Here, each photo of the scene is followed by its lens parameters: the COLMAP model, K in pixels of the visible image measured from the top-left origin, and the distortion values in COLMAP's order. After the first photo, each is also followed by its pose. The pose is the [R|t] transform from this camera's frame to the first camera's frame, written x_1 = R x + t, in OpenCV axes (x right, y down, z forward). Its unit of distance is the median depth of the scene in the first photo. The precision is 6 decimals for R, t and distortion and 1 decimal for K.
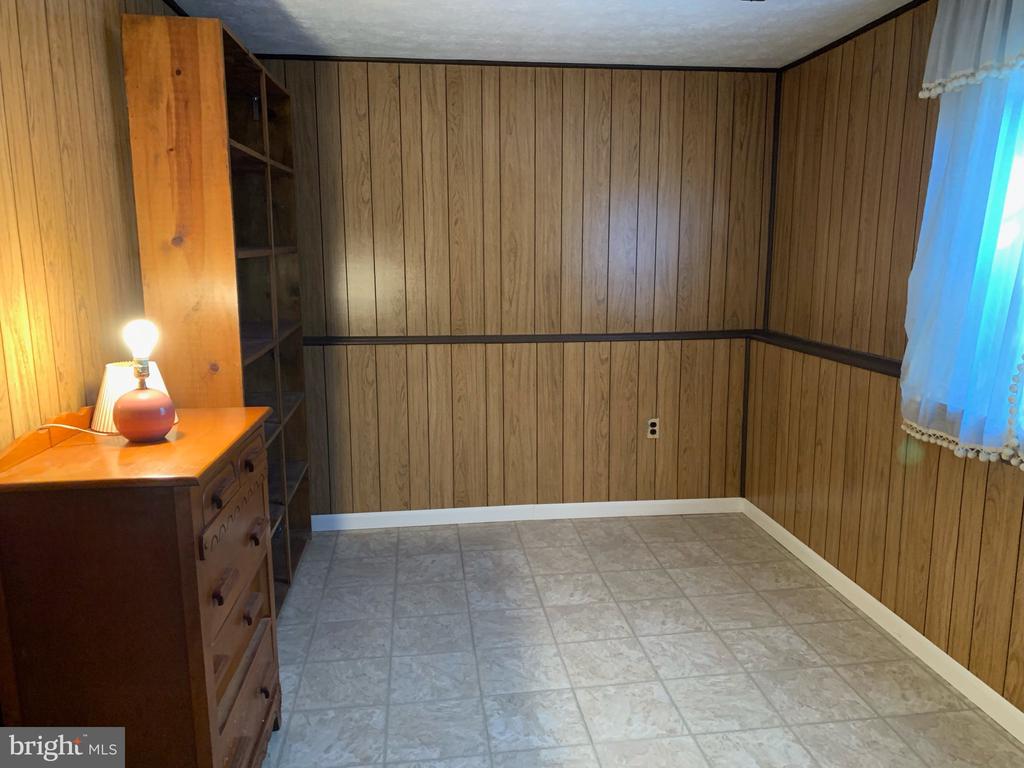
lens RADIAL K [[784.6, 0, 516.0], [0, 784.6, 397.4], [0, 0, 1]] dist [0.025640, -0.036675]
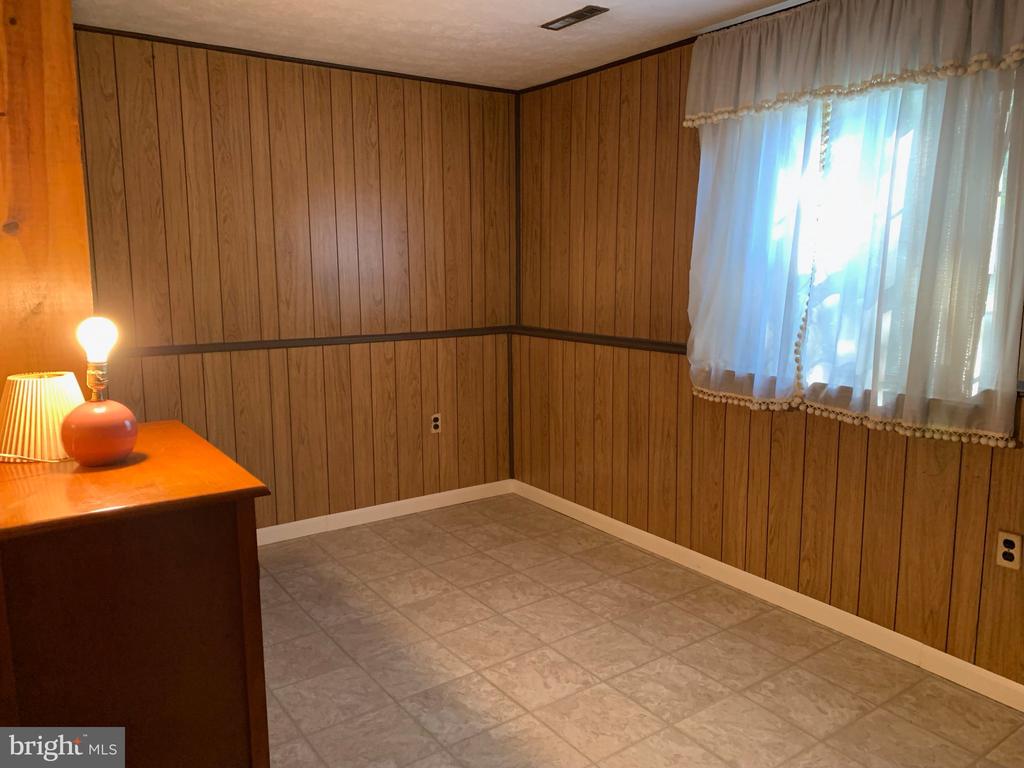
lens RADIAL K [[786.8, 0, 512.0], [0, 786.8, 384.0], [0, 0, 1]] dist [0.013640, -0.013541]
pose [[0.881404, -0.071761, 0.466881, -0.247669], [0.087115, 0.996134, -0.011351, 0.009497], [-0.464261, 0.050677, 0.884247, 0.039295]]
